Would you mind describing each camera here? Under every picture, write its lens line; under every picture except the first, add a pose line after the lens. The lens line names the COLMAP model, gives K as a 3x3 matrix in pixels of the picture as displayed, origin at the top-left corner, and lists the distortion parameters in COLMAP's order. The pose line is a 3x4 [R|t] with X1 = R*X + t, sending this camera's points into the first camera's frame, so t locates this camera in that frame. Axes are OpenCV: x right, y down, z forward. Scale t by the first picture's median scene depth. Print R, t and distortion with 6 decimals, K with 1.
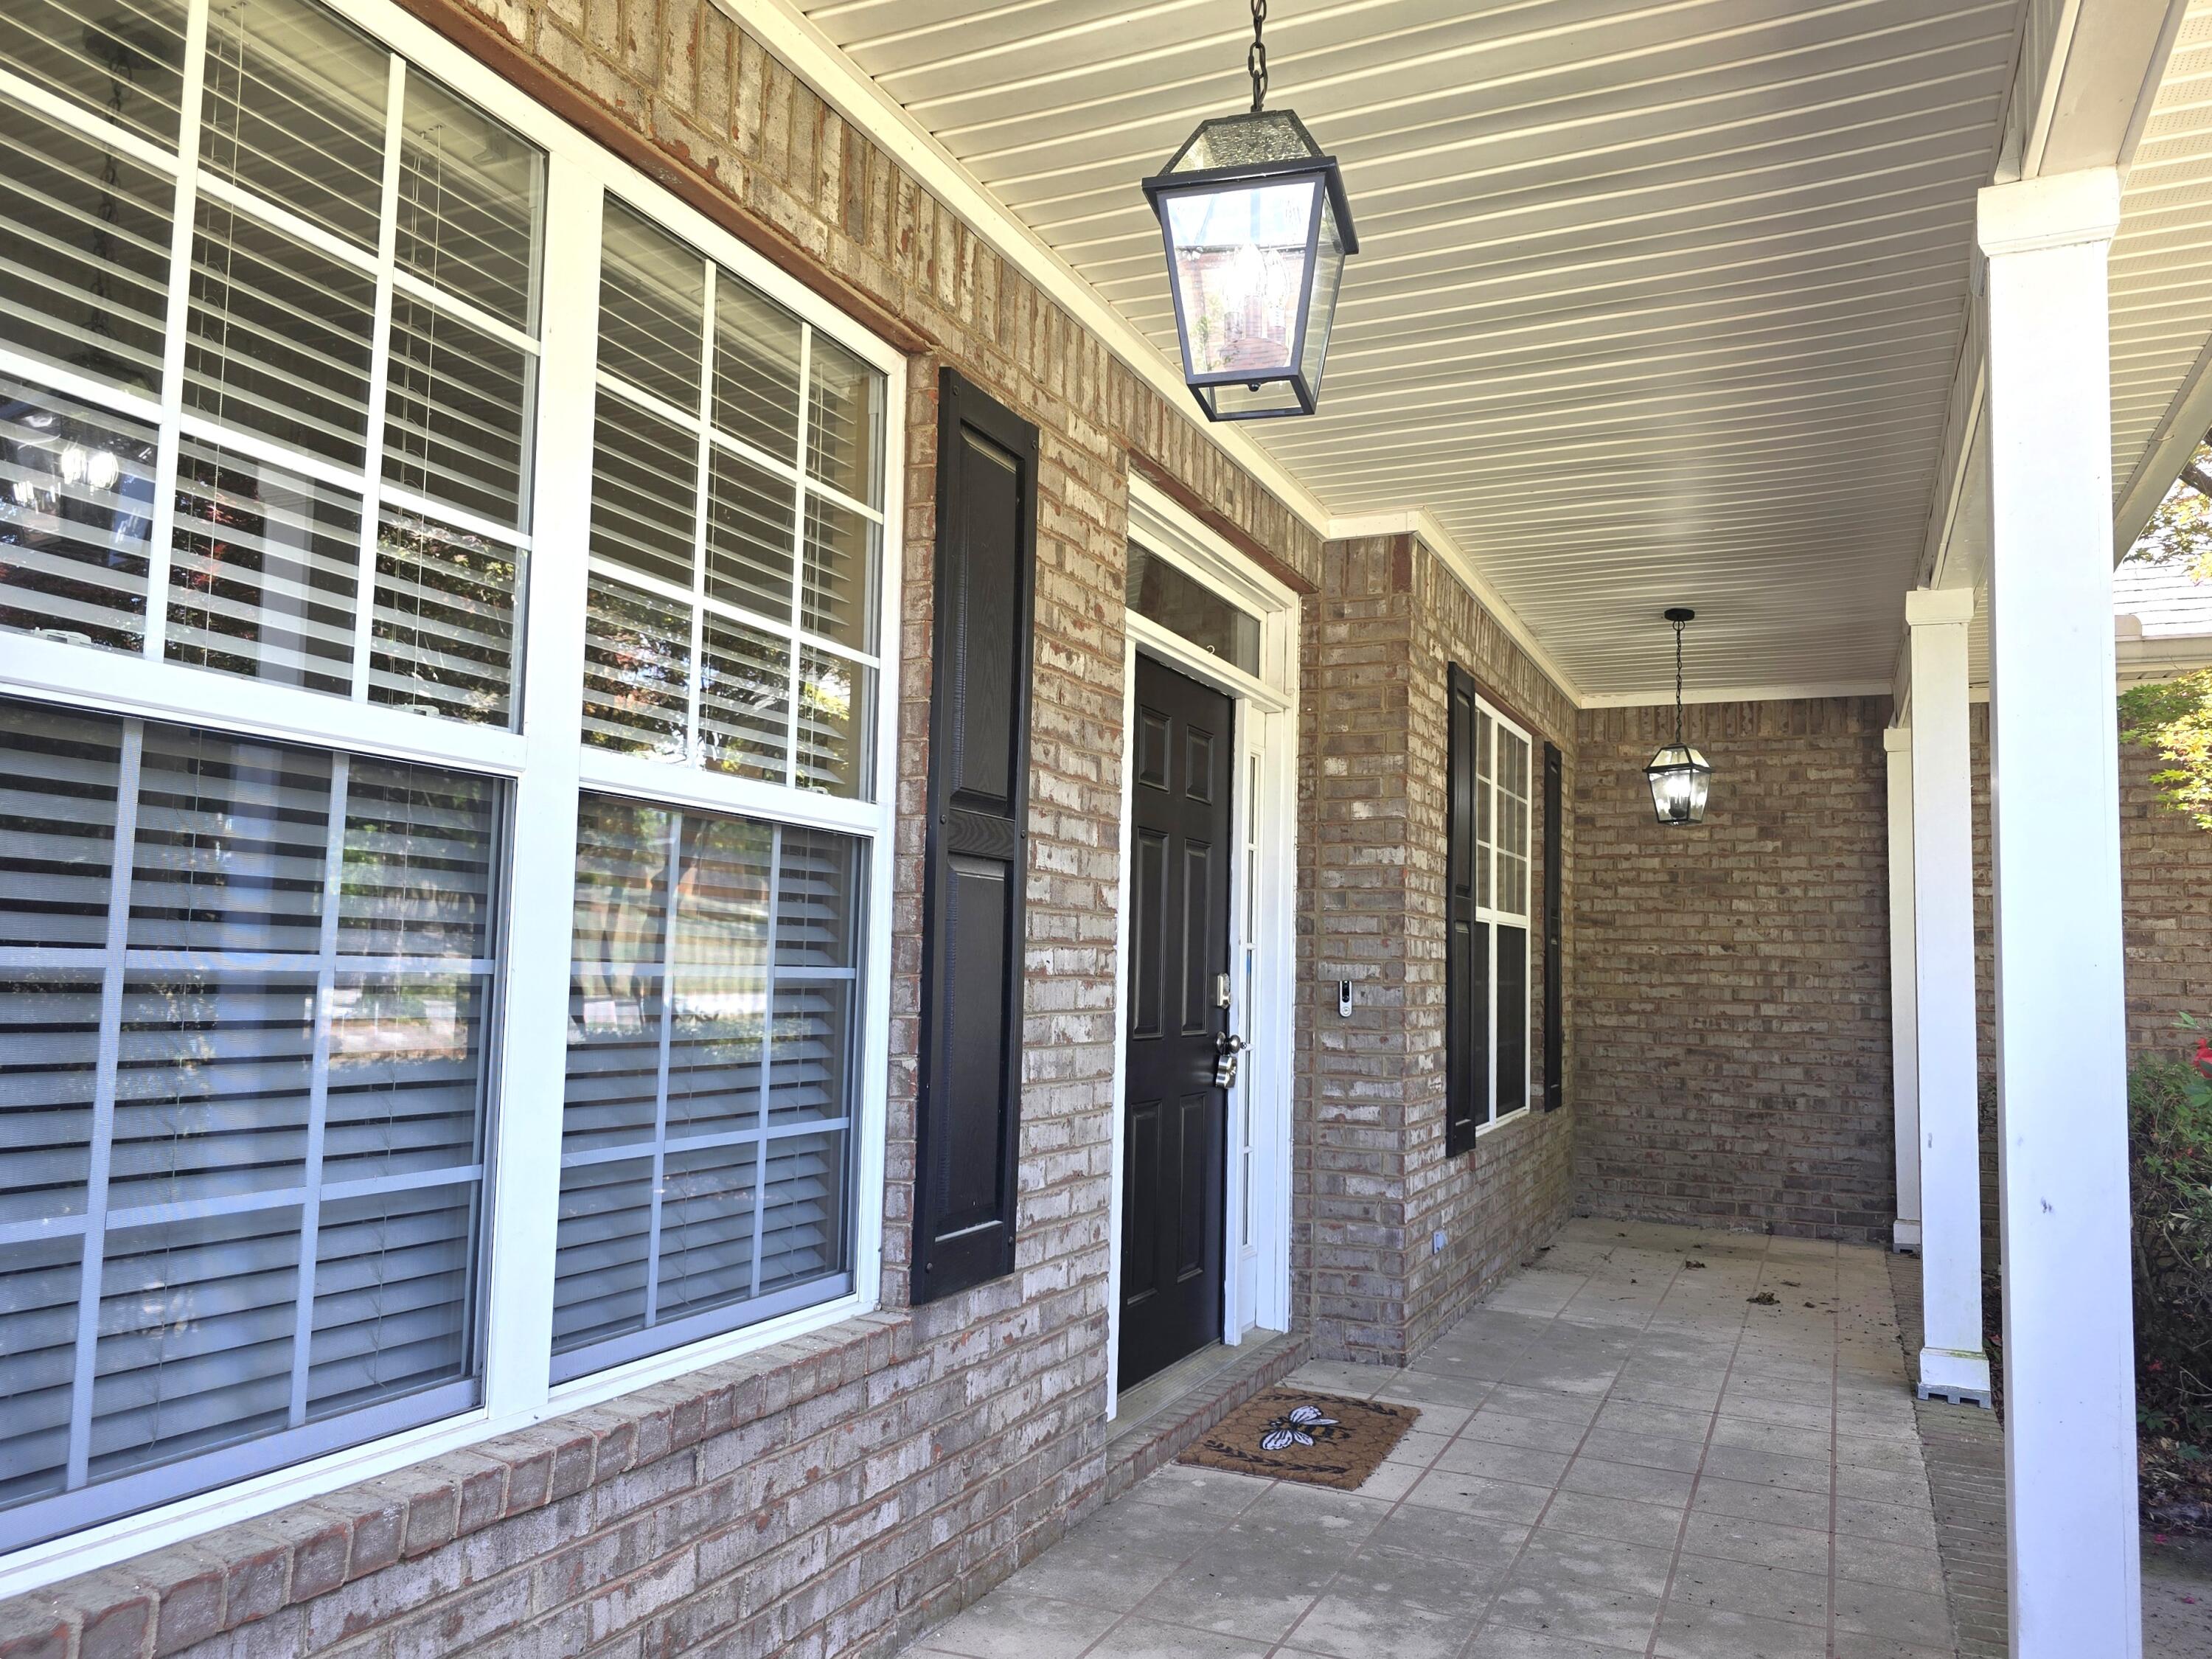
lens RADIAL K [[1521.3, 0, 1104.8], [0, 1521.3, 840.0], [0, 0, 1]] dist [0.059083, -0.038601]
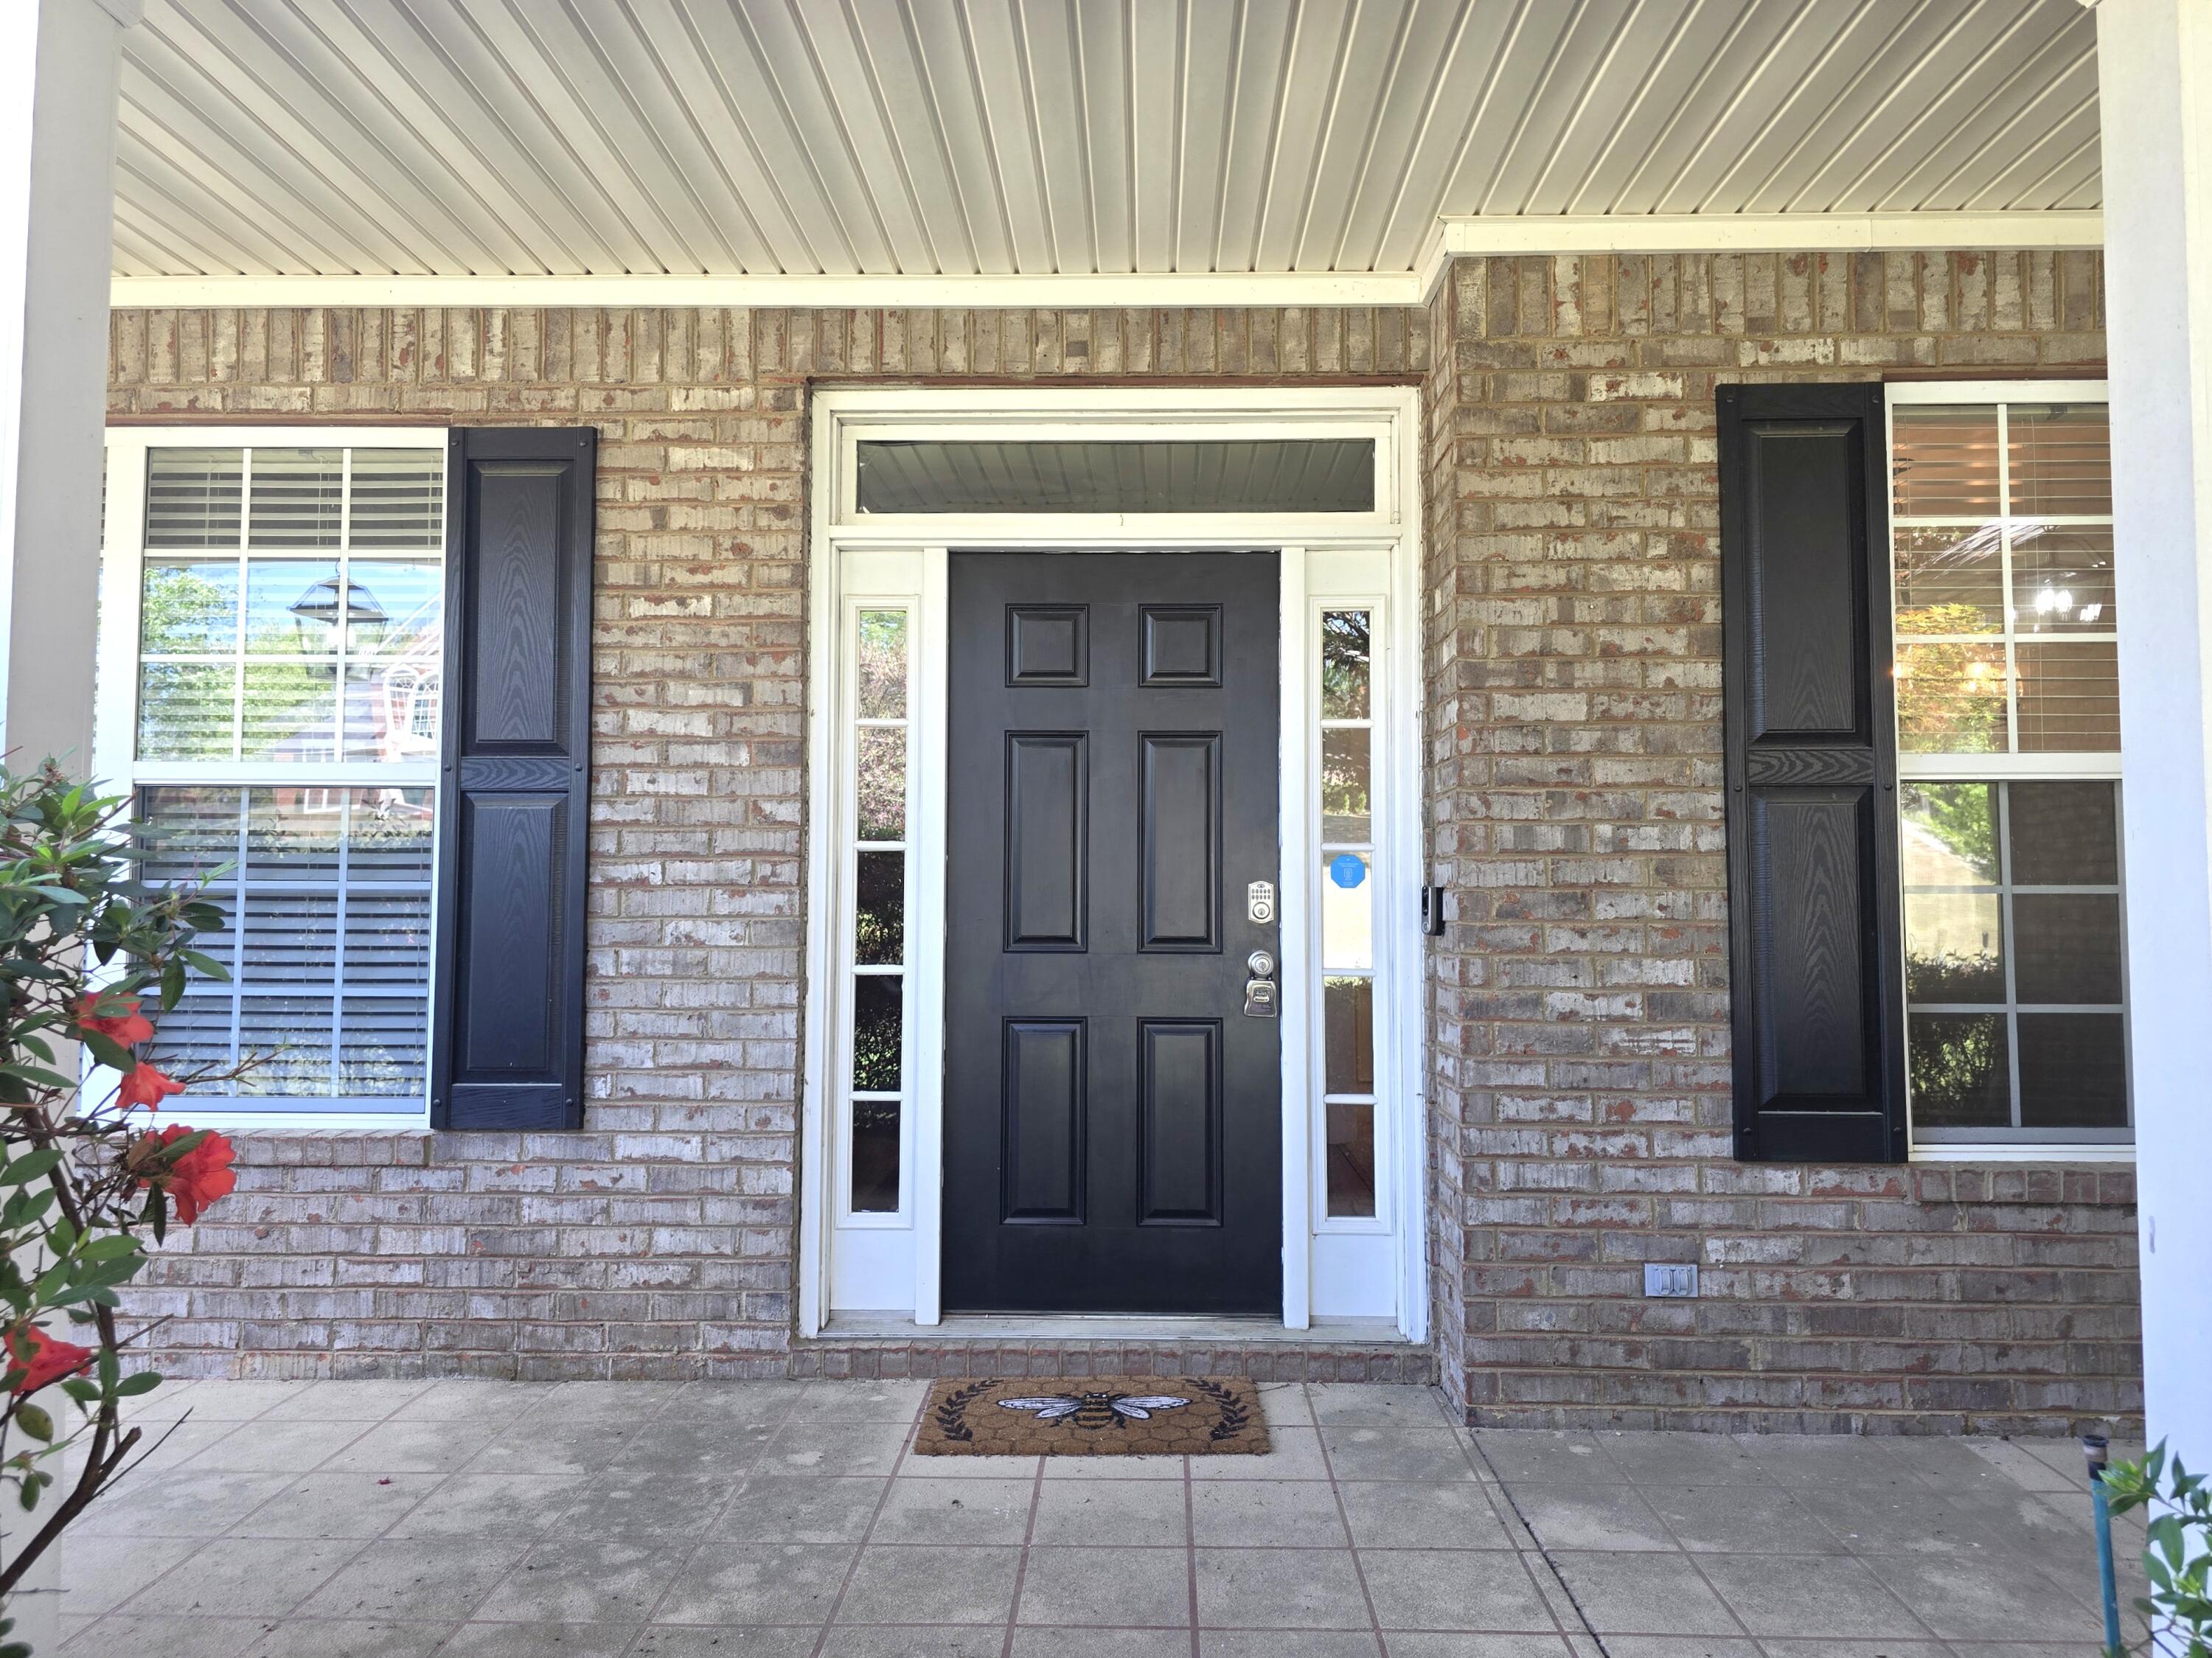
lens RADIAL K [[1436.2, 0, 1141.3], [0, 1436.2, 816.5], [0, 0, 1]] dist [0.030905, -0.004332]
pose [[0.417207, -0.081877, -0.905116, 1.024788], [0.086064, 0.995017, -0.050339, 0.115108], [0.904727, -0.056896, 0.422175, 0.810146]]
